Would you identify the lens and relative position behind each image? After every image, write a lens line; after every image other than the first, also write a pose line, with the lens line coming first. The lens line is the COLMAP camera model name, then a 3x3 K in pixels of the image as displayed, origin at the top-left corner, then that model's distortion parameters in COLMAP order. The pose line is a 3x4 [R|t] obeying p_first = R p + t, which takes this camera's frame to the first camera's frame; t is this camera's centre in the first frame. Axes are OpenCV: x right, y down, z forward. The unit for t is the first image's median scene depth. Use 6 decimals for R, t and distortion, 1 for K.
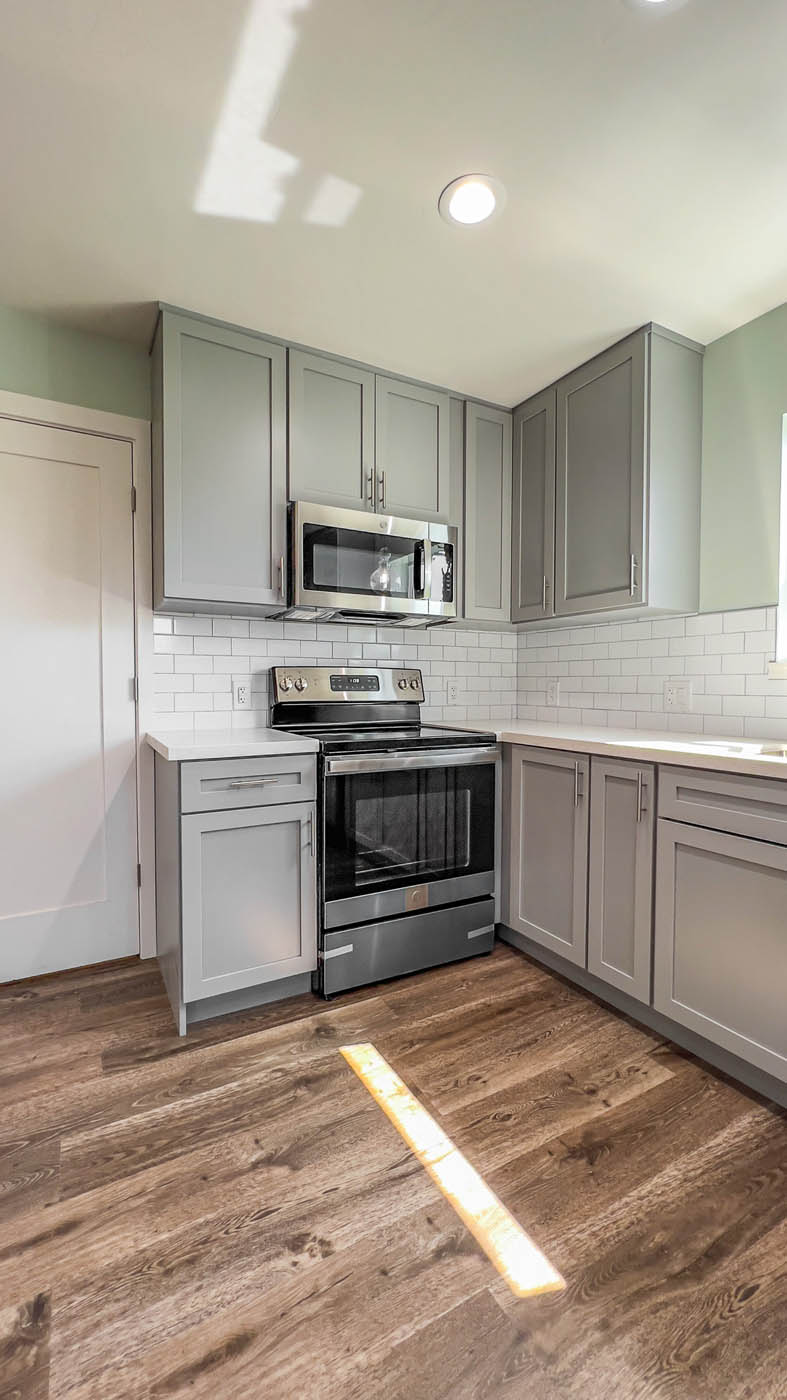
lens RADIAL K [[567.9, 0, 390.4], [0, 567.9, 702.2], [0, 0, 1]] dist [-0.002588, 0.001624]
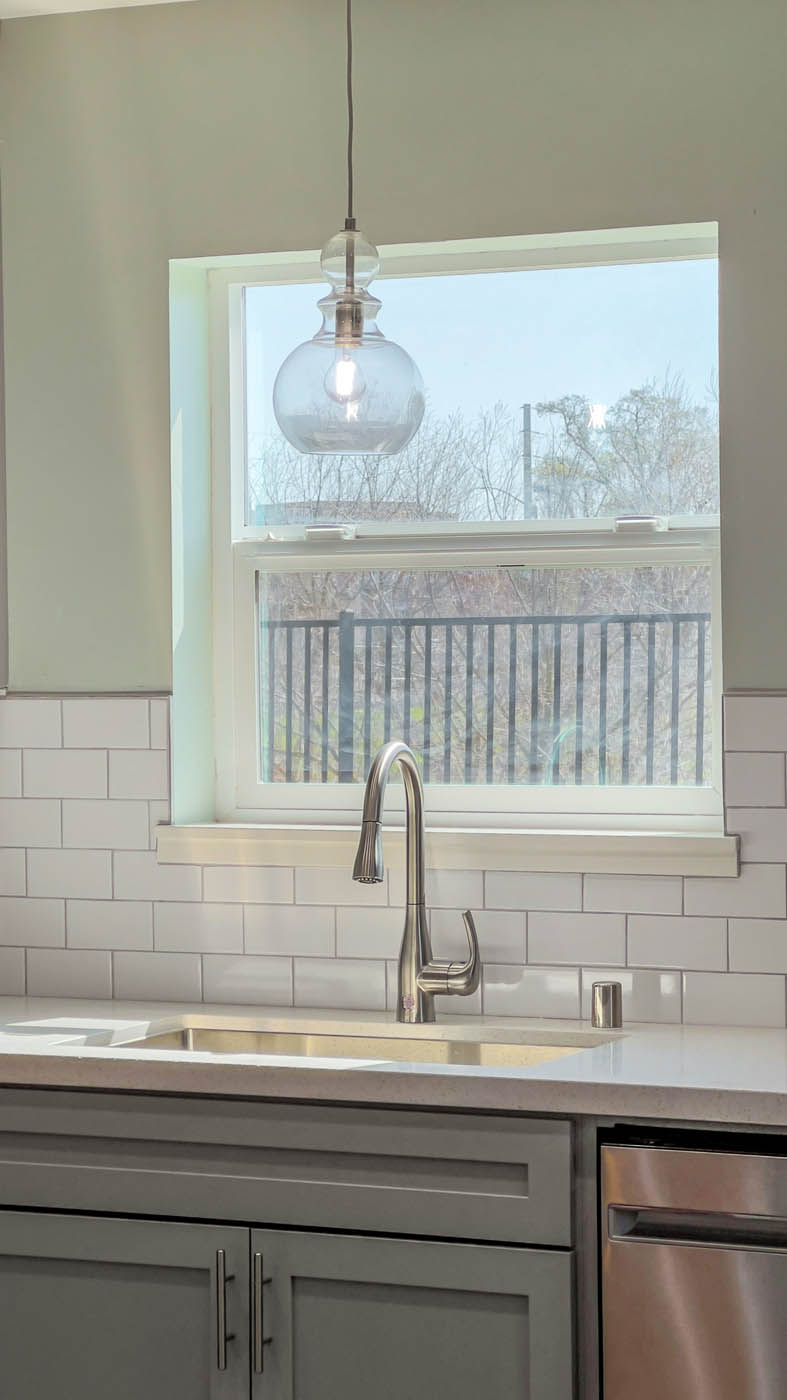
lens RADIAL K [[3302.2, 0, 390.9], [0, 3302.2, 697.9], [0, 0, 1]] dist [-0.075333, 0.000000]
pose [[0.800906, -0.018382, 0.598508, -0.785043], [0.028616, 0.999562, -0.007593, -0.162786], [-0.598106, 0.023208, 0.801081, -1.271540]]
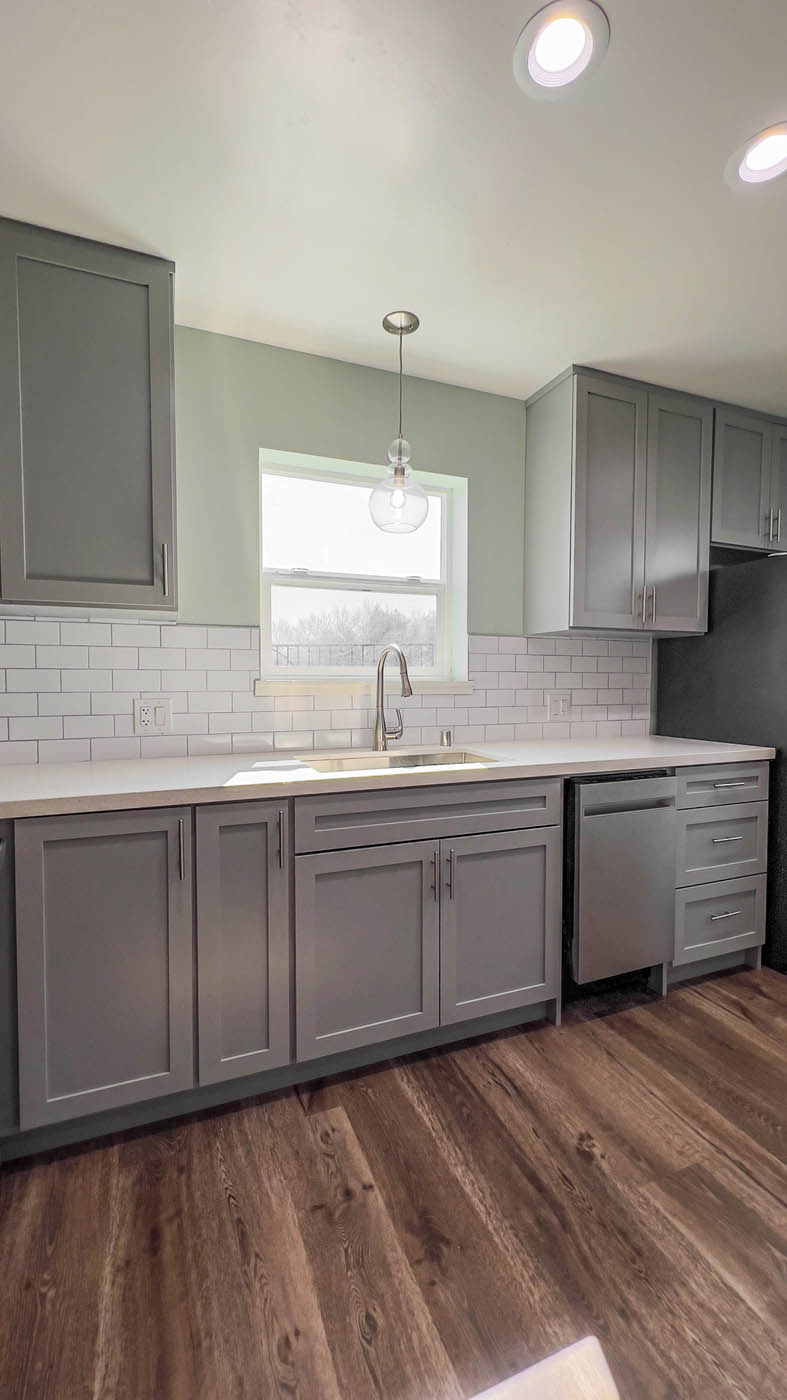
lens RADIAL K [[567.9, 0, 385.2], [0, 567.9, 702.1], [0, 0, 1]] dist [-0.002588, 0.001624]
pose [[0.123148, -0.046112, 0.991316, -0.397589], [0.027865, 0.998687, 0.042993, -0.077941], [-0.991997, 0.022328, 0.124271, 0.724832]]
